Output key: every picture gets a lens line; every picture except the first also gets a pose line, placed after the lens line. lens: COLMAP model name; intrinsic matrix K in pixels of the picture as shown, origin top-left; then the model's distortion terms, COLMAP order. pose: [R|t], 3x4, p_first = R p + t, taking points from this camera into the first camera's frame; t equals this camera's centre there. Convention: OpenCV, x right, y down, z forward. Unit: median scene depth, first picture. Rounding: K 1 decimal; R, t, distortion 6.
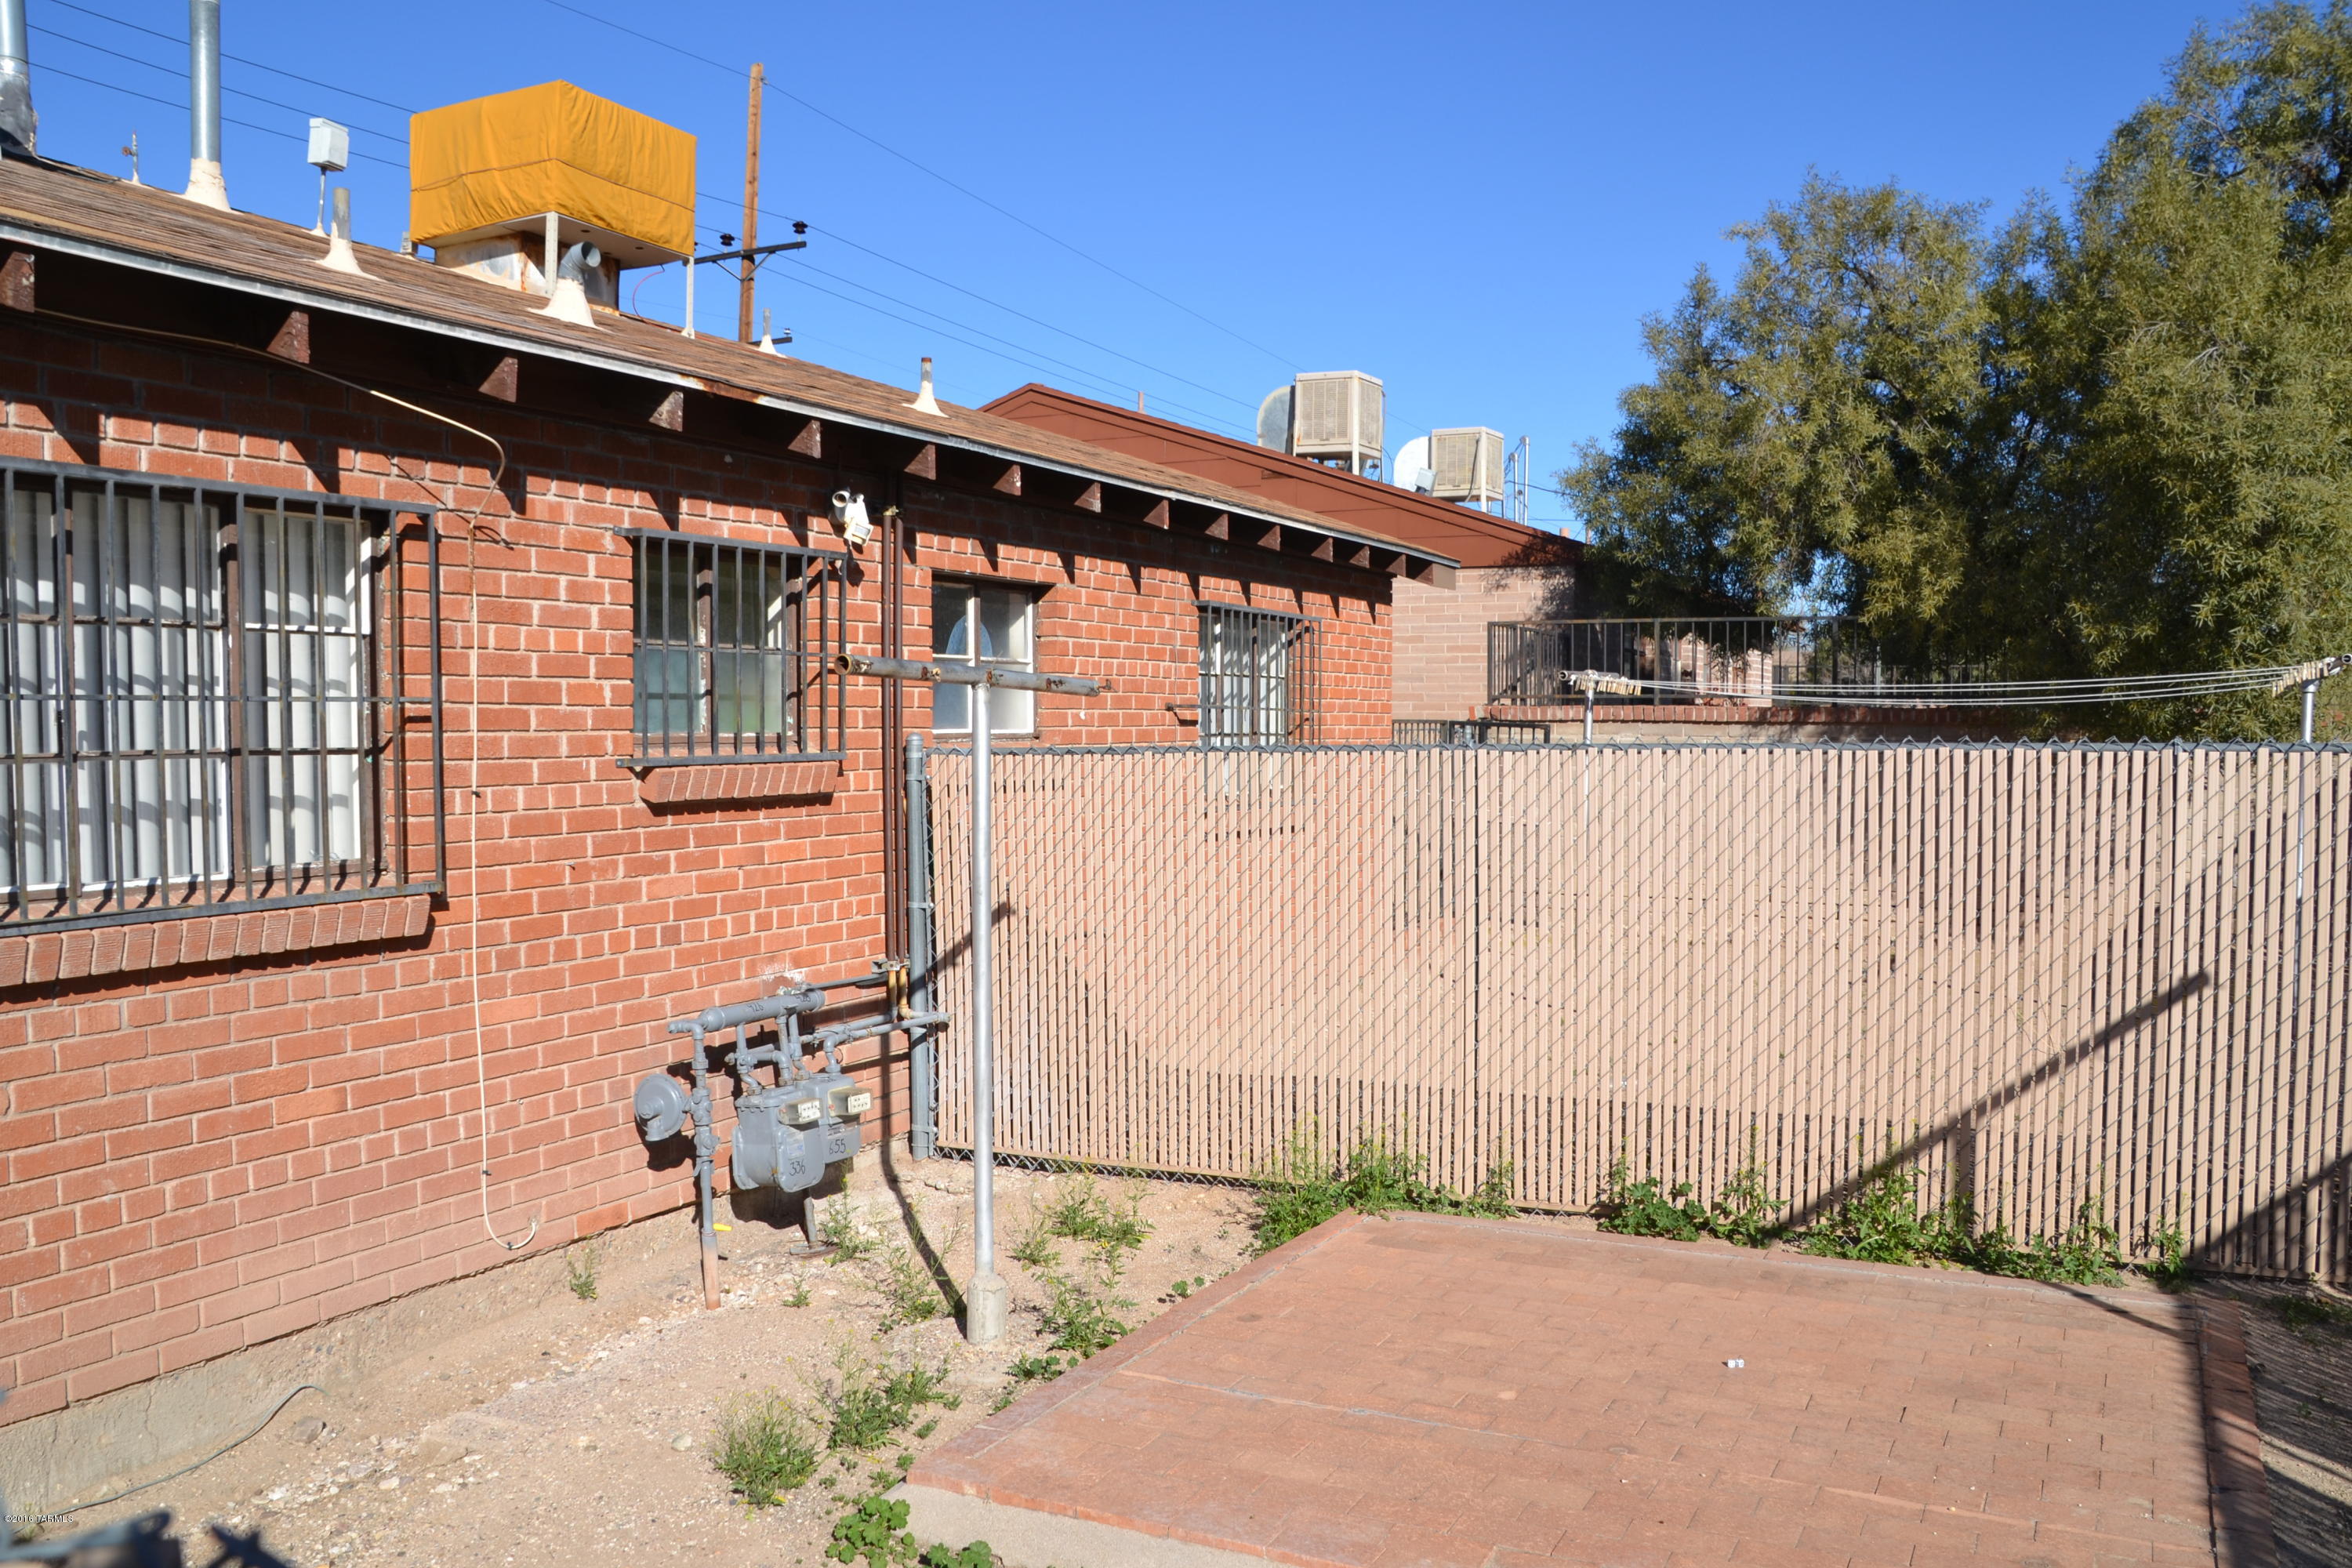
lens RADIAL K [[1895.2, 0, 1171.6], [0, 1895.2, 840.7], [0, 0, 1]] dist [-0.170540, 0.131332]
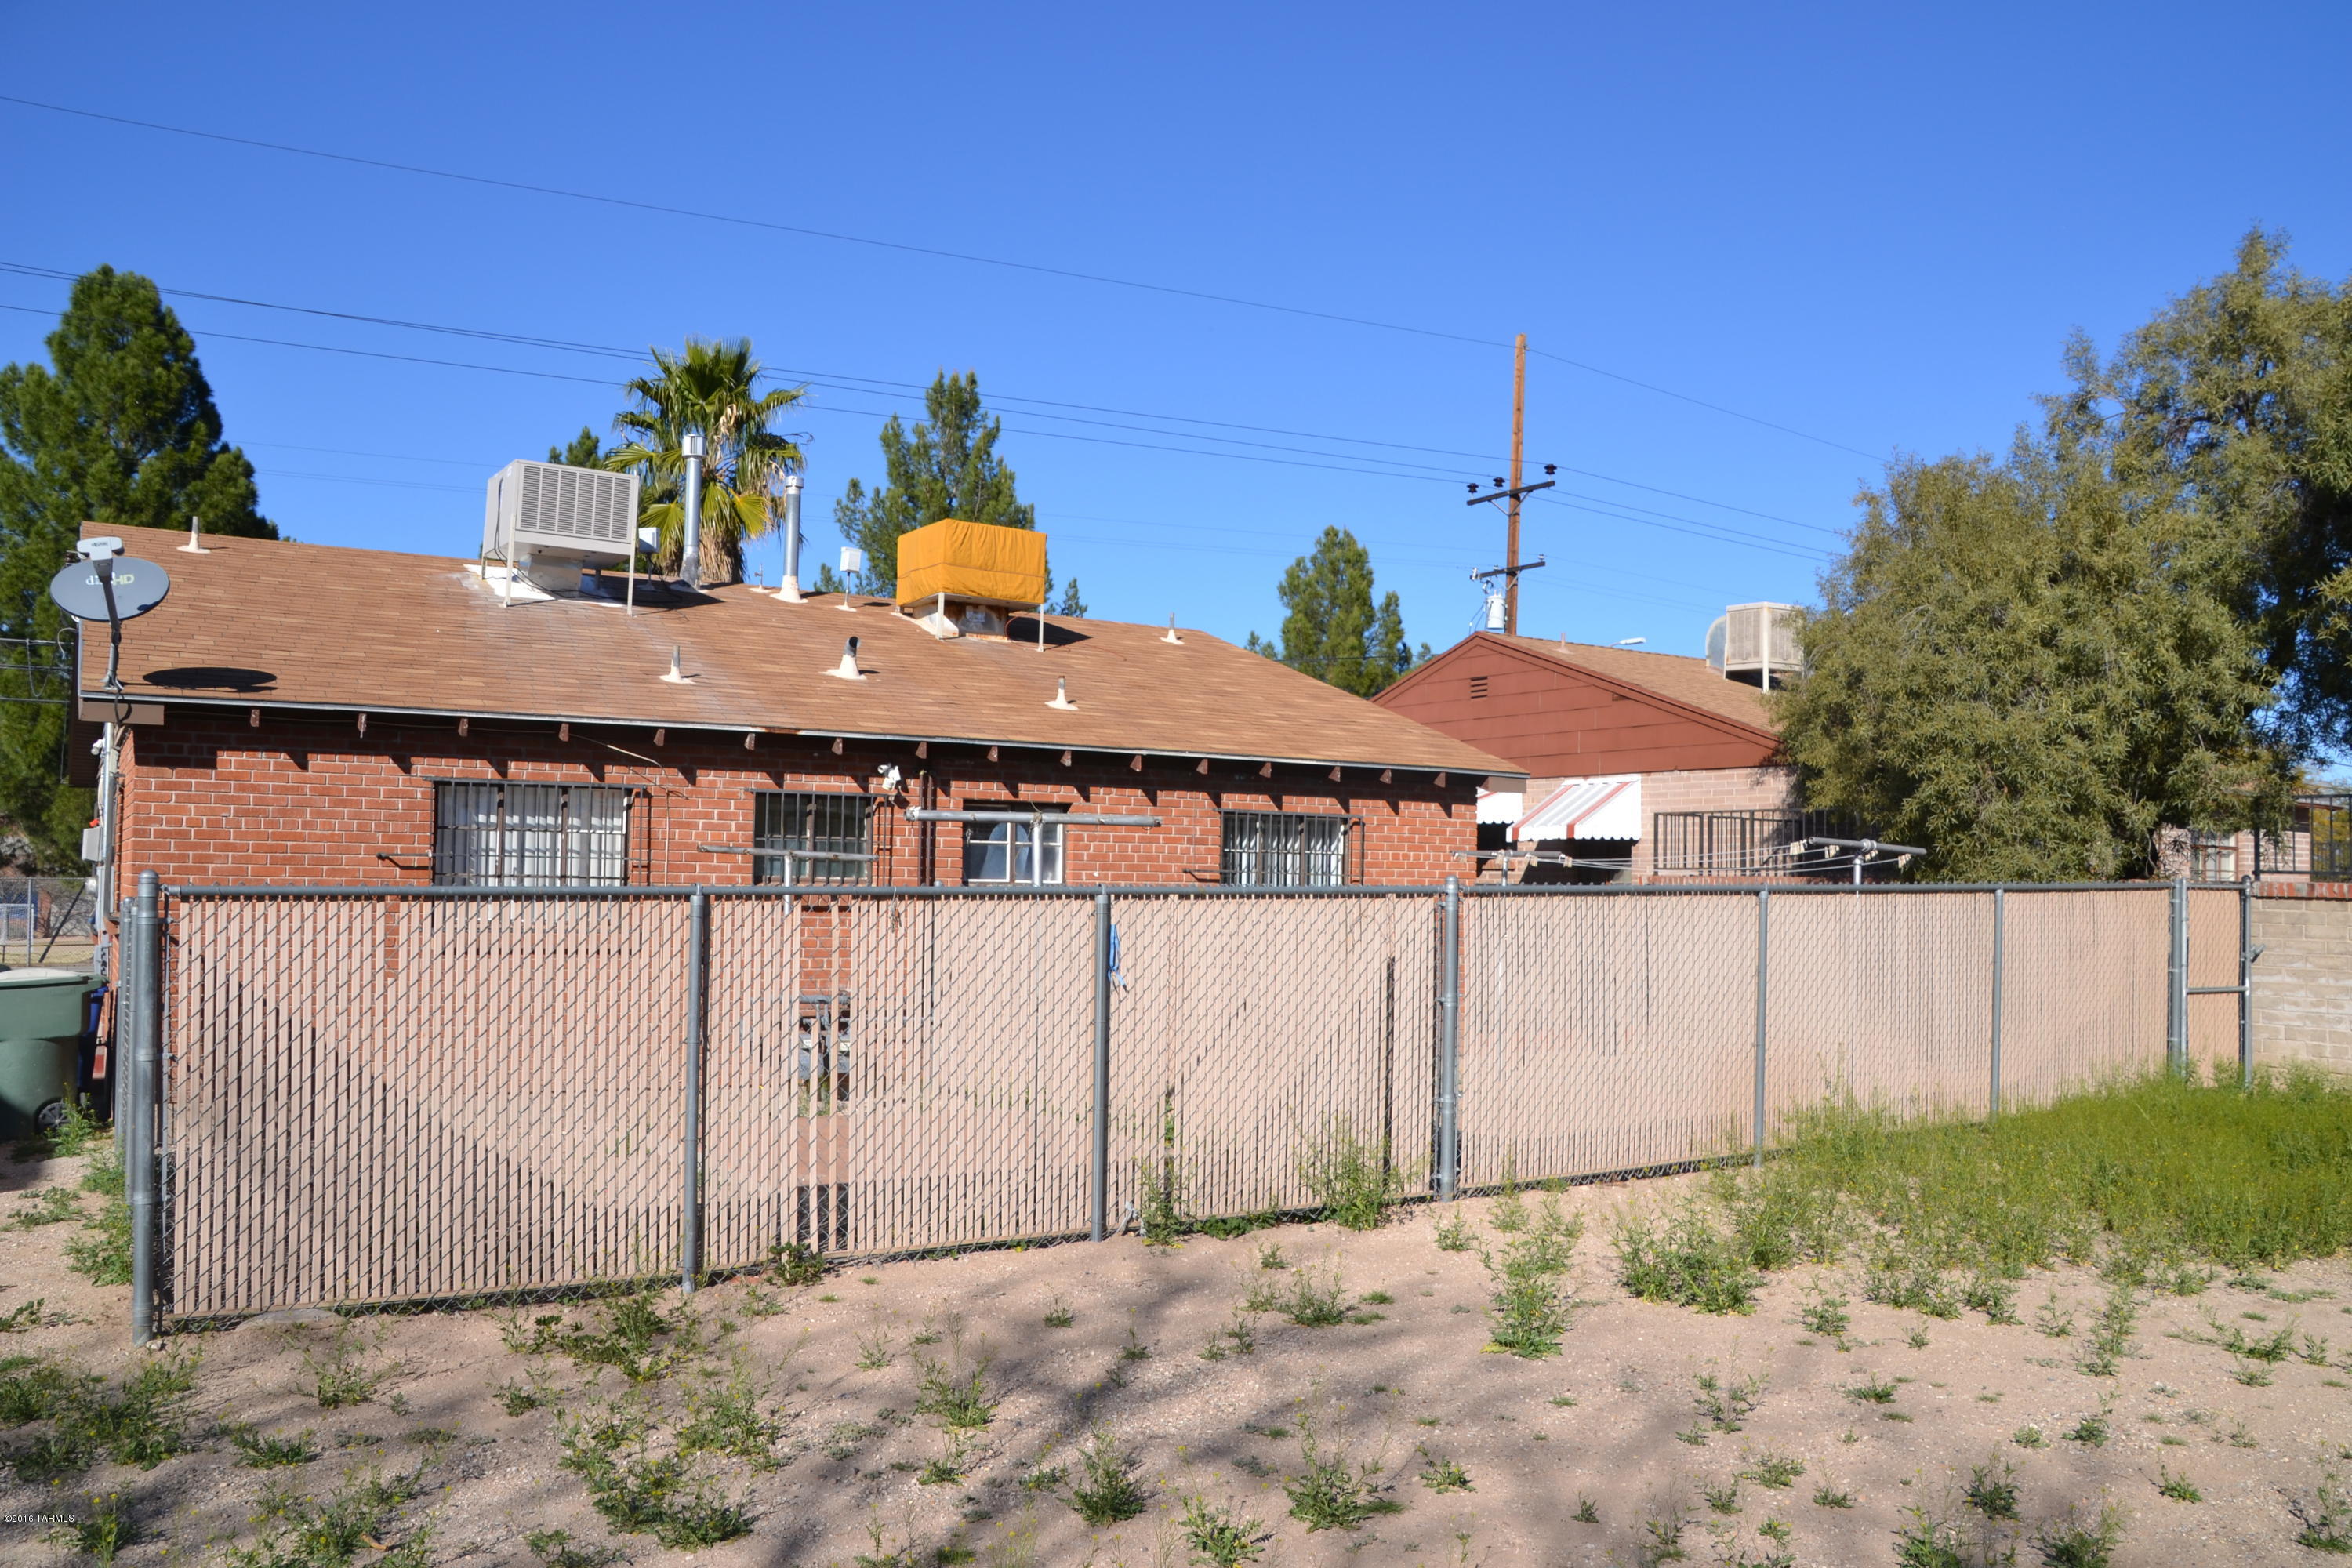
lens RADIAL K [[1890.7, 0, 1173.5], [0, 1890.7, 847.0], [0, 0, 1]] dist [-0.172648, 0.130653]
pose [[0.854239, 0.002353, -0.519875, 1.183524], [-0.048495, 0.995990, -0.075178, 0.048655], [0.517613, 0.089432, 0.850928, -0.619293]]
